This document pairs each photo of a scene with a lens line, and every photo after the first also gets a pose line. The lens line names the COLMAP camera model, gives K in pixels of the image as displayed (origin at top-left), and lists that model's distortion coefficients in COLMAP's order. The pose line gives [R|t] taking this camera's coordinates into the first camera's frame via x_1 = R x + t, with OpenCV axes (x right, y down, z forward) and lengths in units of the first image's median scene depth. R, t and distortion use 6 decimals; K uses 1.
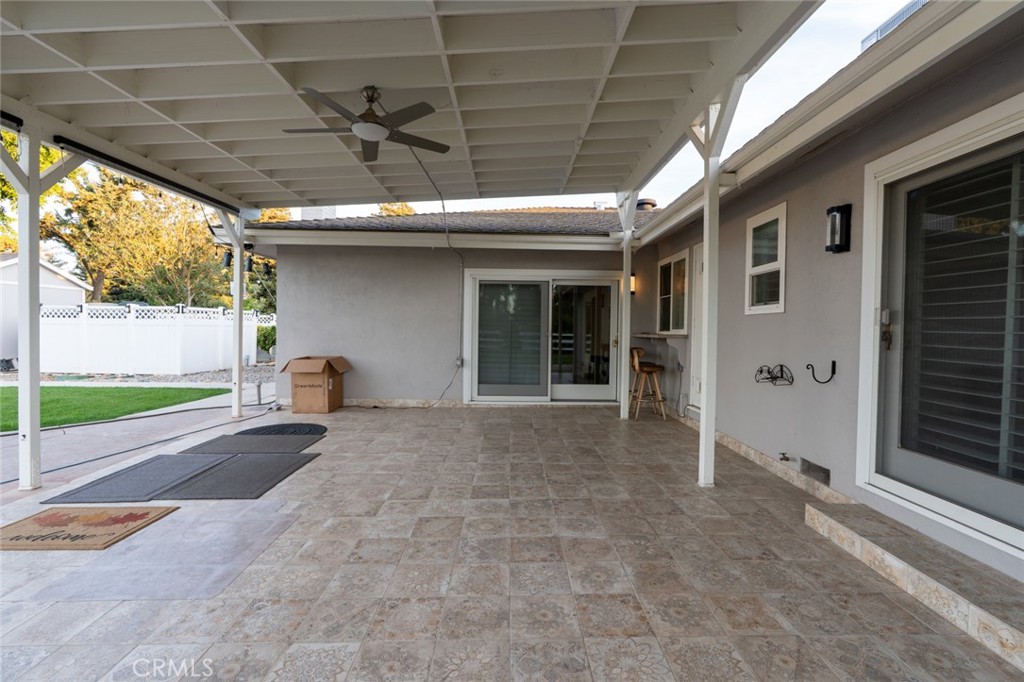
lens RADIAL K [[462.2, 0, 512.0], [0, 462.2, 341.0], [0, 0, 1]] dist [-0.003936, 0.000357]
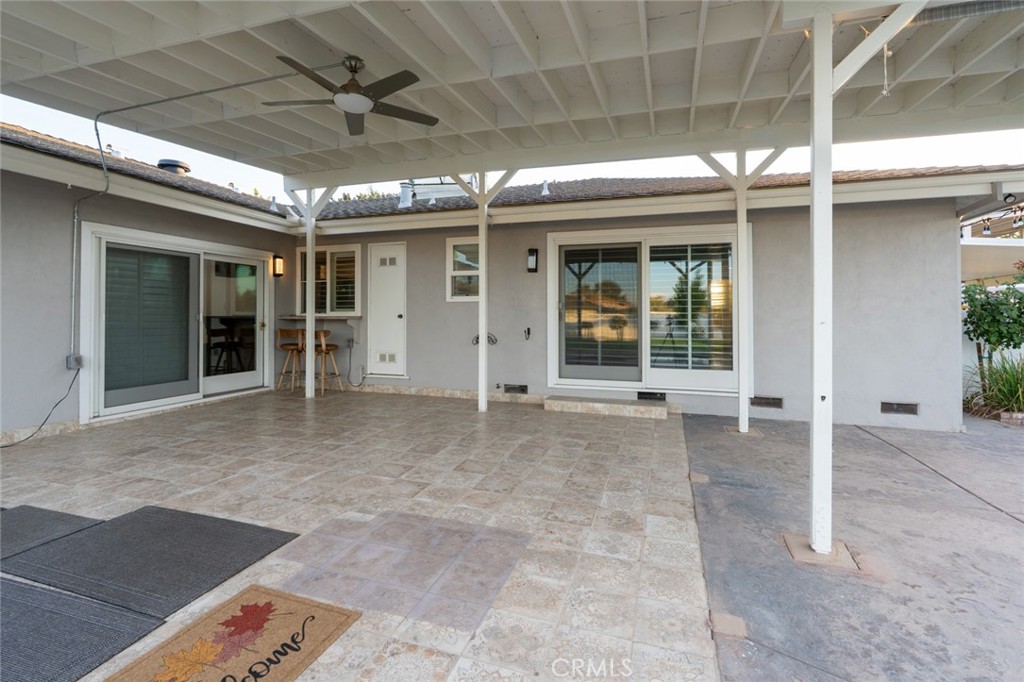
lens RADIAL K [[480.3, 0, 516.2], [0, 480.3, 315.2], [0, 0, 1]] dist [-0.003311, 0.000373]
pose [[0.315712, -0.008902, 0.948813, -1.167365], [0.024242, 0.999705, 0.001313, -0.013811], [-0.948545, 0.022587, 0.315834, 0.393373]]
